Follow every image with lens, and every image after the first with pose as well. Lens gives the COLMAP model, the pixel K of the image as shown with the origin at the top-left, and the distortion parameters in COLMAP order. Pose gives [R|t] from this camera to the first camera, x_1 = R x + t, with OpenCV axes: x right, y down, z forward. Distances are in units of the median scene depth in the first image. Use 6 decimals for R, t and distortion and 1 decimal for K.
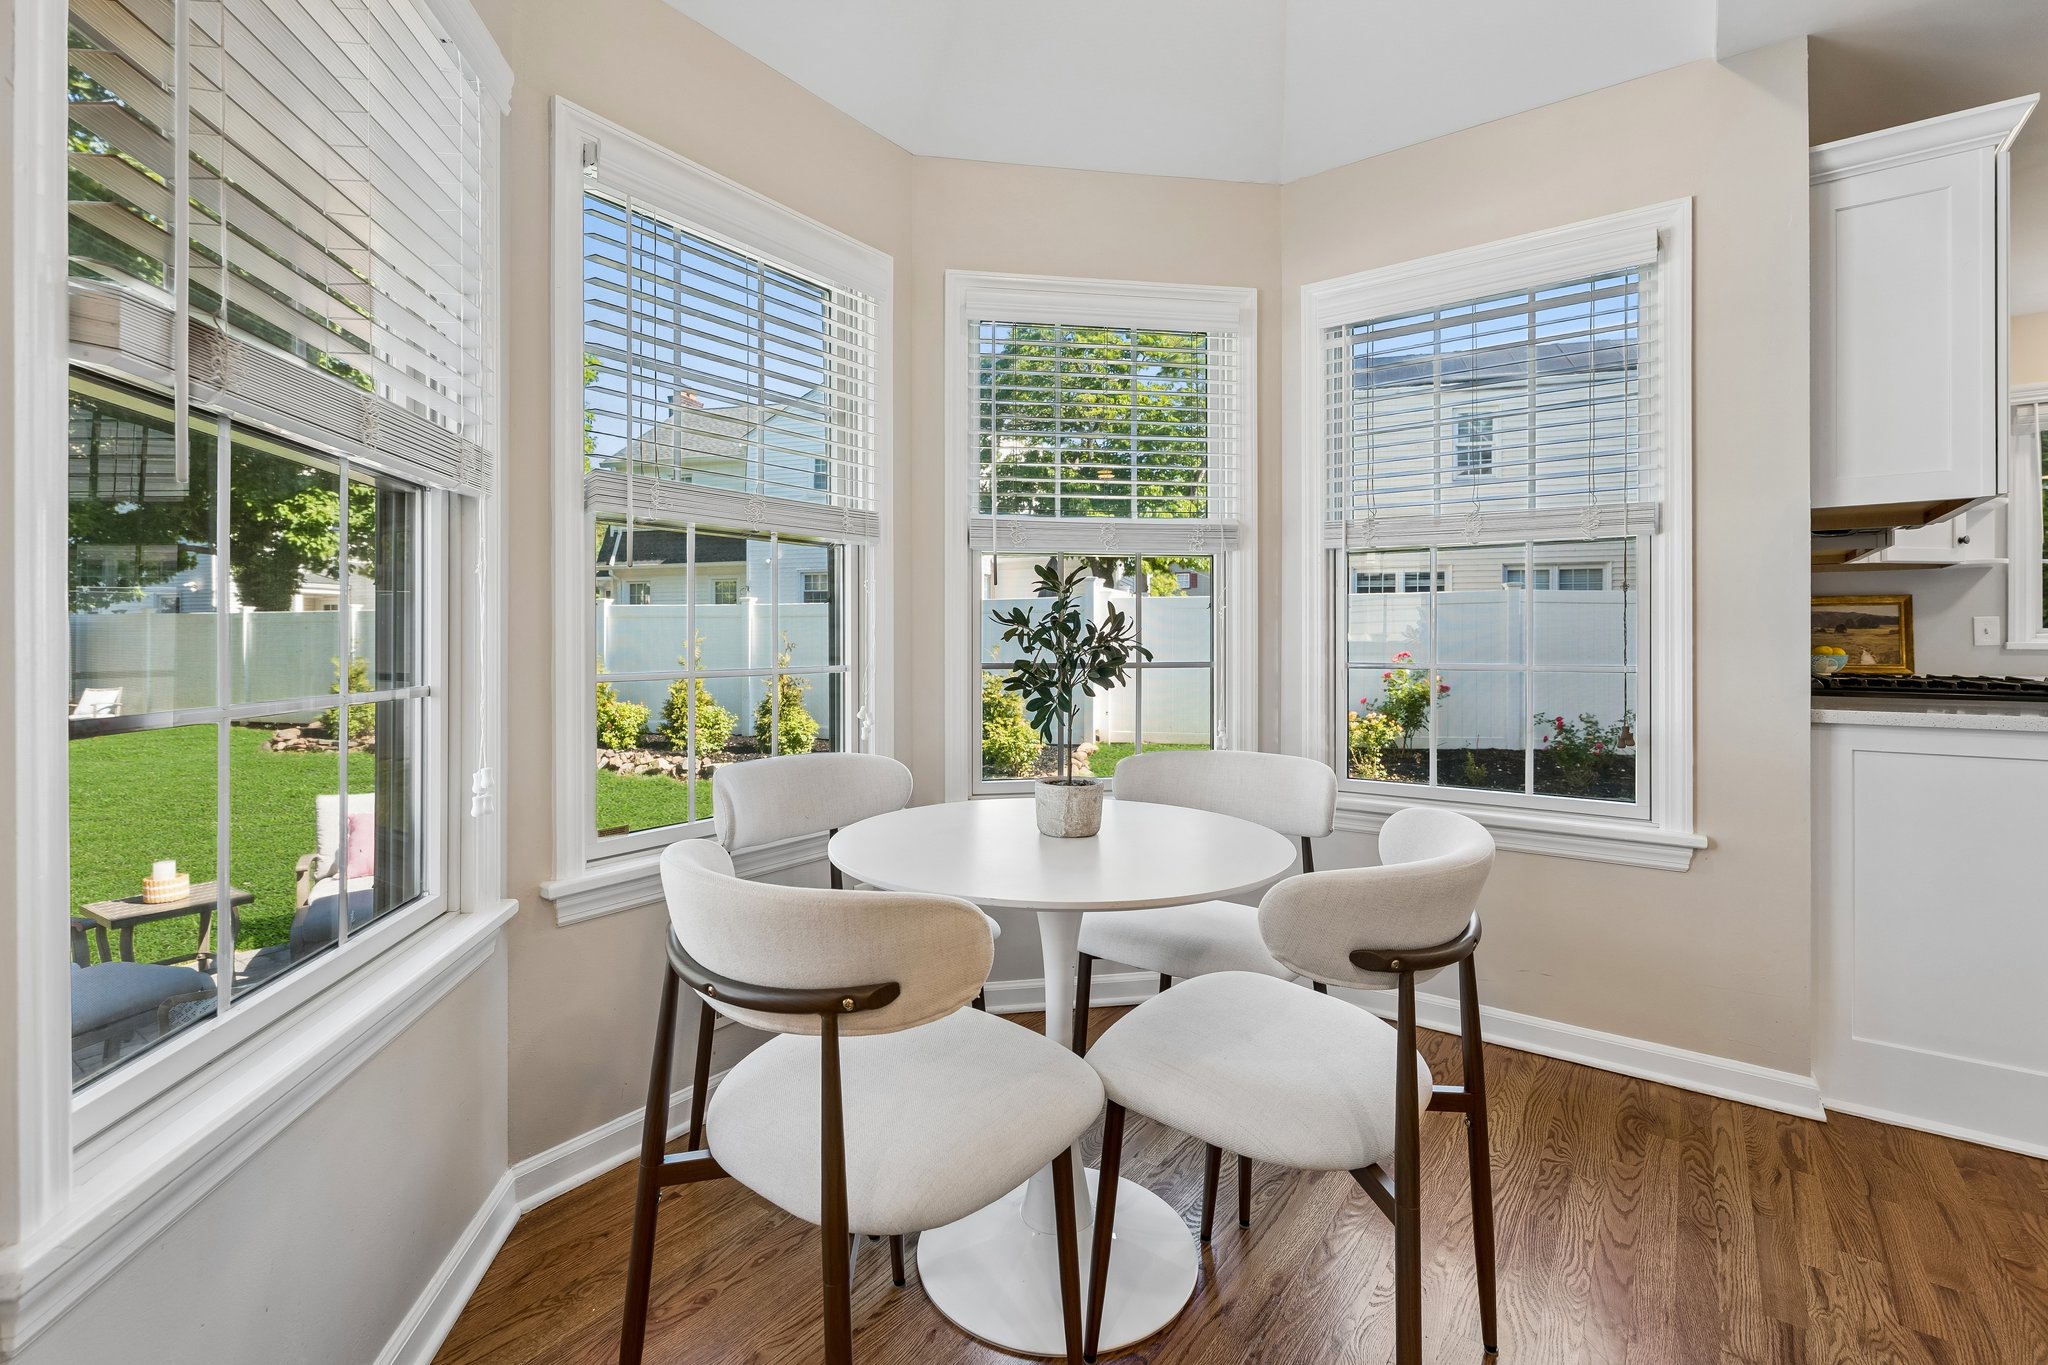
lens RADIAL K [[919.8, 0, 1038.6], [0, 919.8, 635.0], [0, 0, 1]] dist [0.001275, 0.000506]
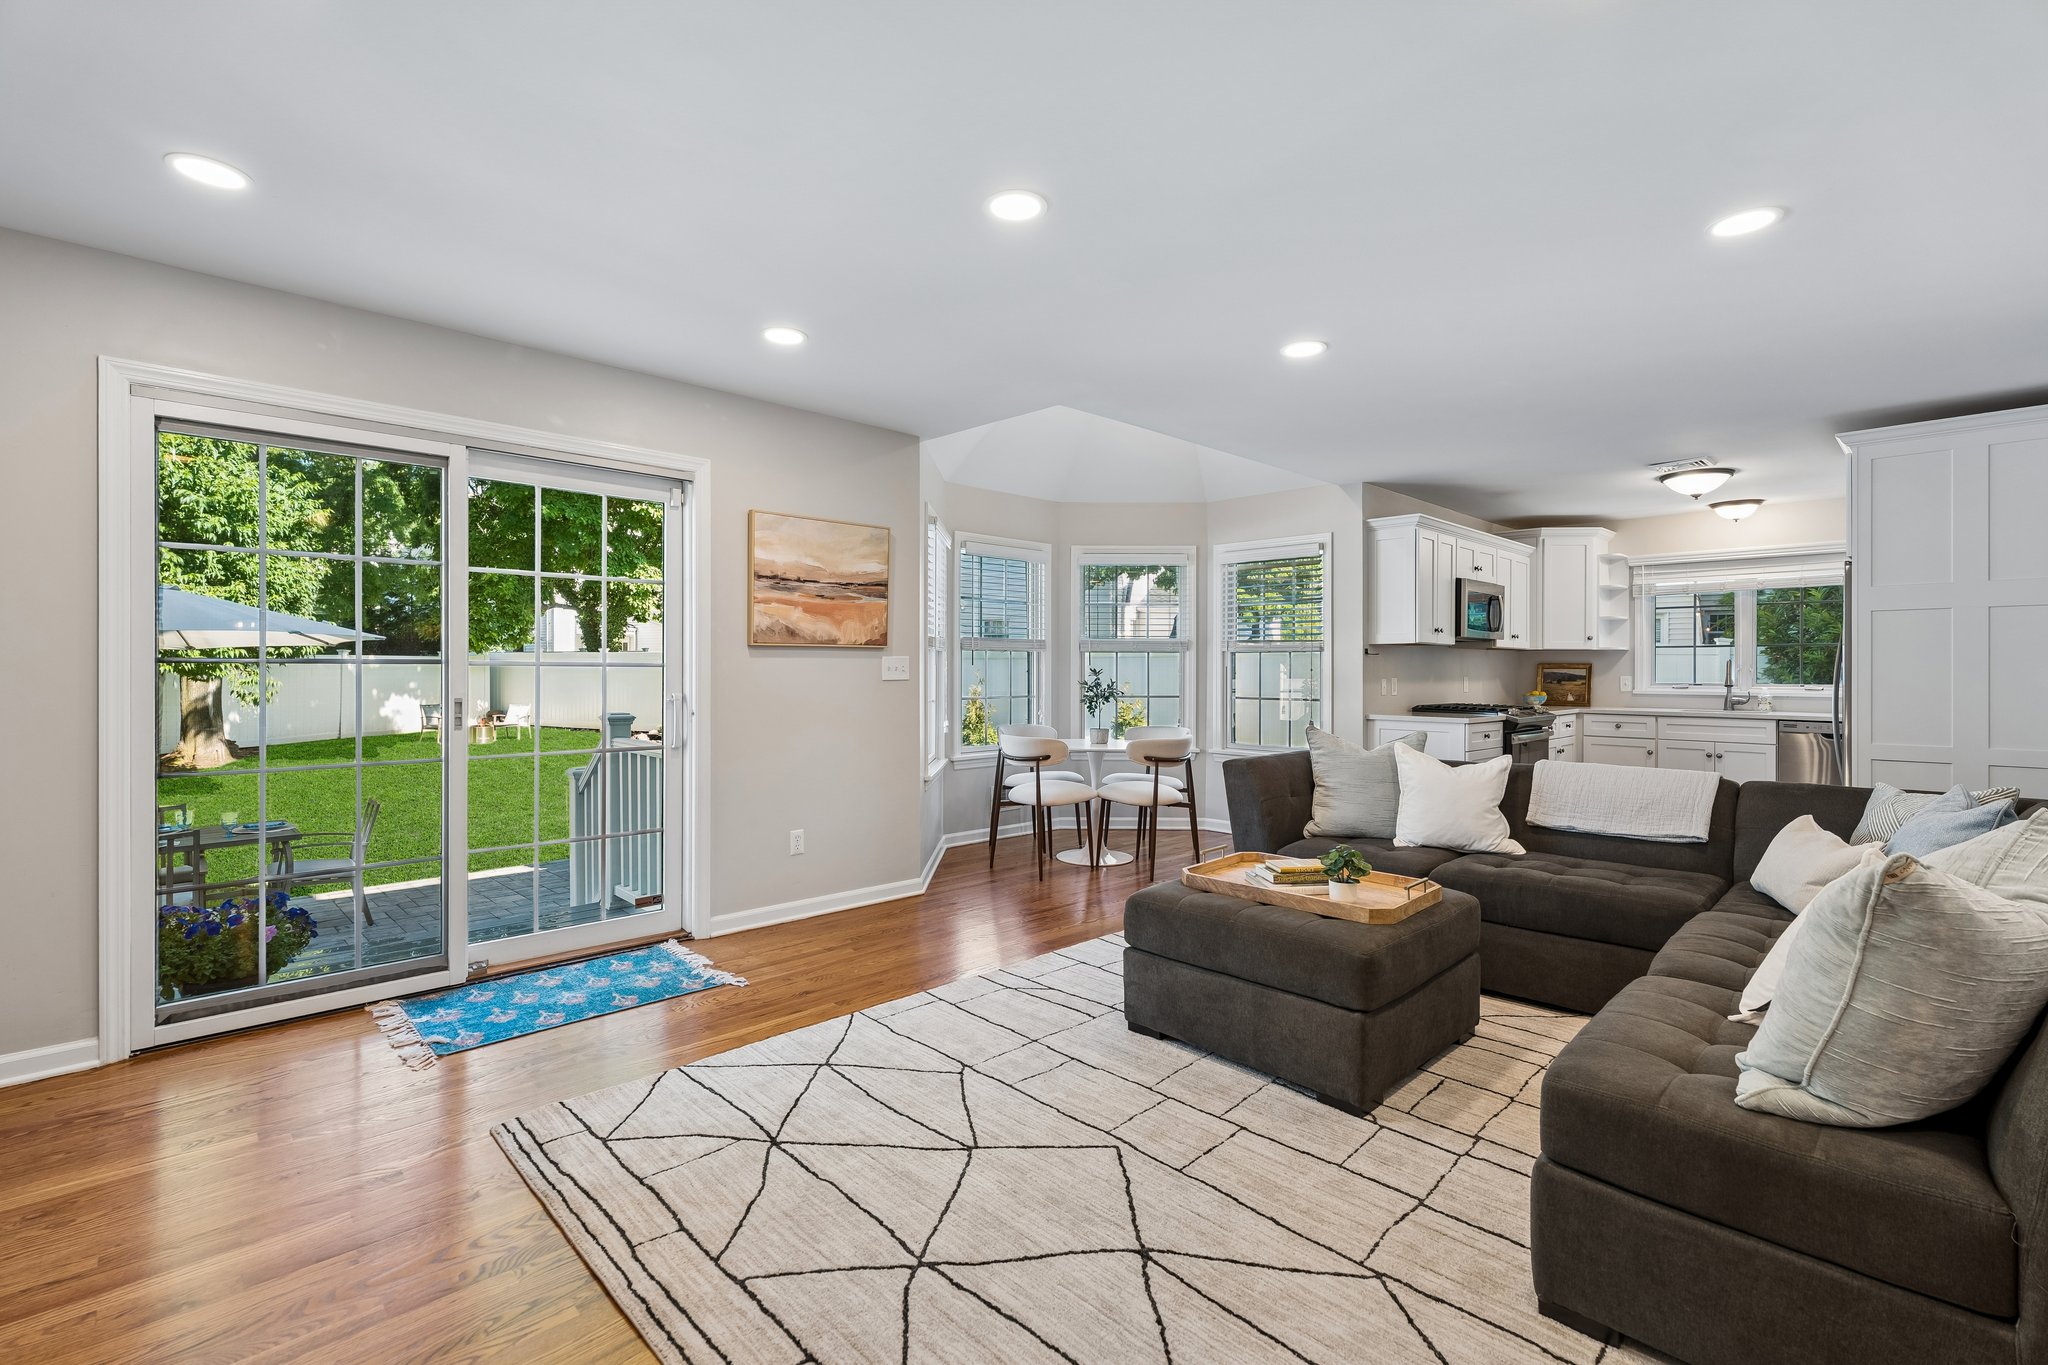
lens RADIAL K [[919.8, 0, 1017.7], [0, 919.8, 671.3], [0, 0, 1]] dist [0.001275, 0.000506]
pose [[0.981148, 0.005604, -0.193179, 0.244805], [-0.004358, 0.999967, 0.006872, -0.052642], [0.193211, -0.005900, 0.981139, -1.523925]]
